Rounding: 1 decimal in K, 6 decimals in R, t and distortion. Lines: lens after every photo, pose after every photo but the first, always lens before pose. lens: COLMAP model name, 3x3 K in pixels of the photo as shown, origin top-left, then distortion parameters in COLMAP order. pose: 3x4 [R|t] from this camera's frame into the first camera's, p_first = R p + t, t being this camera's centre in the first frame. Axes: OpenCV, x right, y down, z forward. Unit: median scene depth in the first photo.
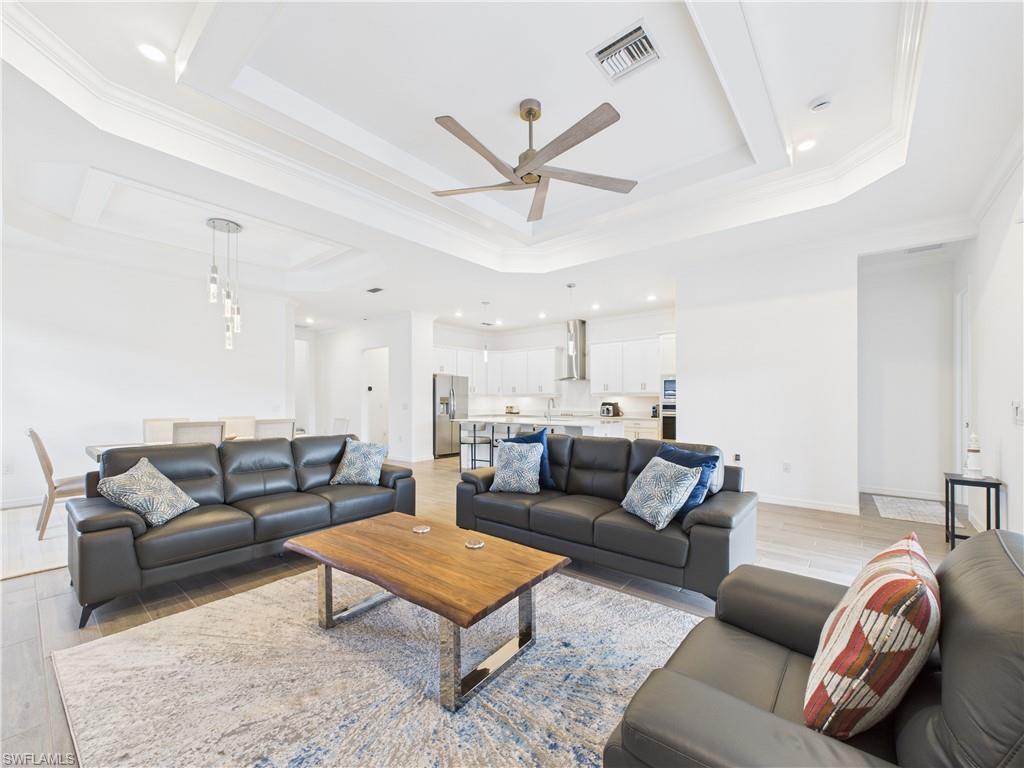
lens RADIAL K [[411.3, 0, 515.1], [0, 411.3, 395.0], [0, 0, 1]] dist [0.001099, 0.000332]
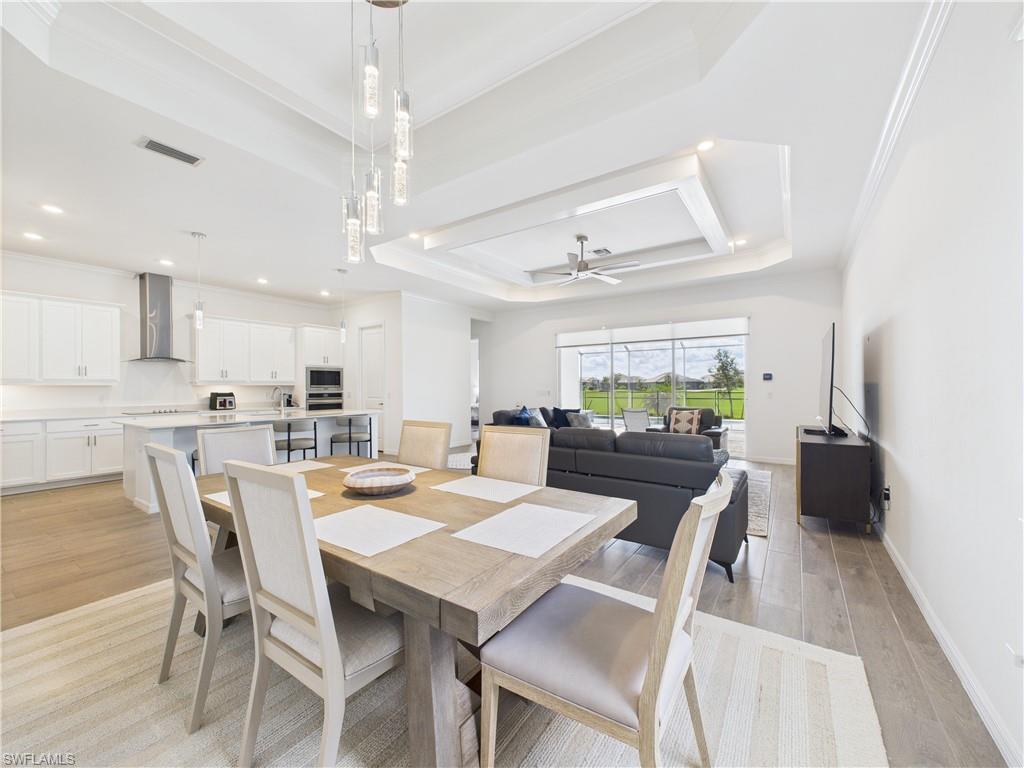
lens RADIAL K [[411.3, 0, 517.4], [0, 411.3, 388.4], [0, 0, 1]] dist [0.001099, 0.000332]
pose [[-0.101695, -0.004527, 0.994805, -0.640483], [-0.006778, 0.999970, 0.003857, 0.002727], [-0.994793, -0.006351, -0.101723, 0.489027]]
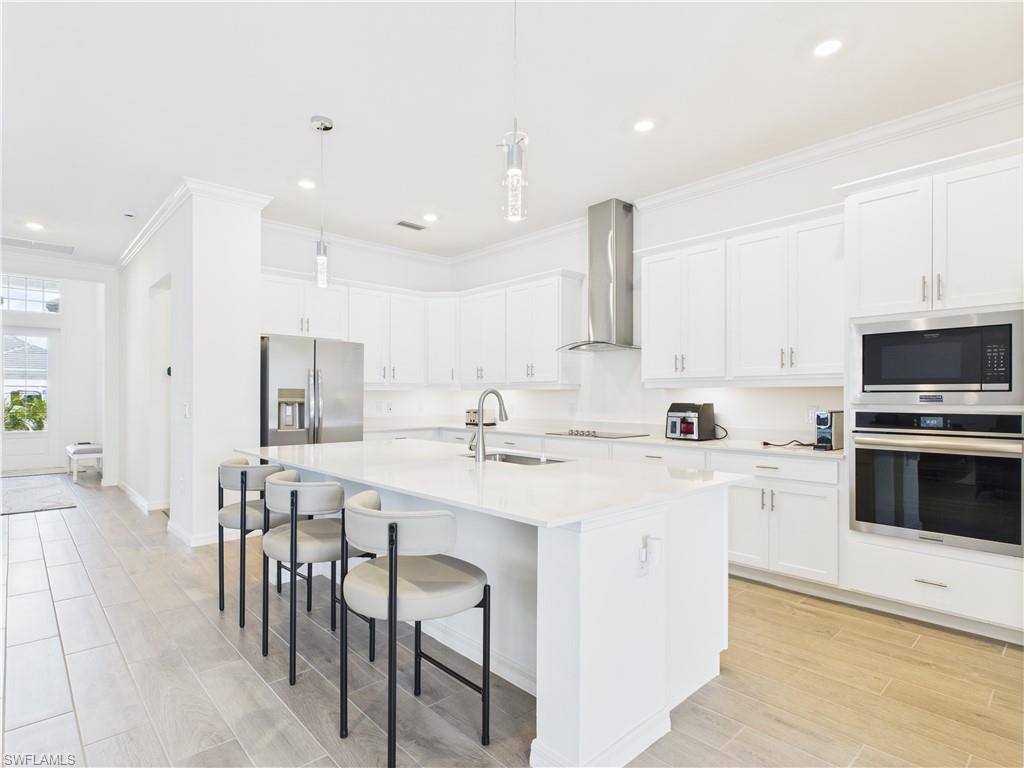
lens RADIAL K [[543.4, 0, 510.5], [0, 543.4, 393.1], [0, 0, 1]] dist [-0.001984, -0.000368]
pose [[0.991289, 0.002743, -0.131678, 0.128136], [-0.002335, 0.999992, 0.003252, 0.007430], [0.131686, -0.002916, 0.991287, 0.468258]]
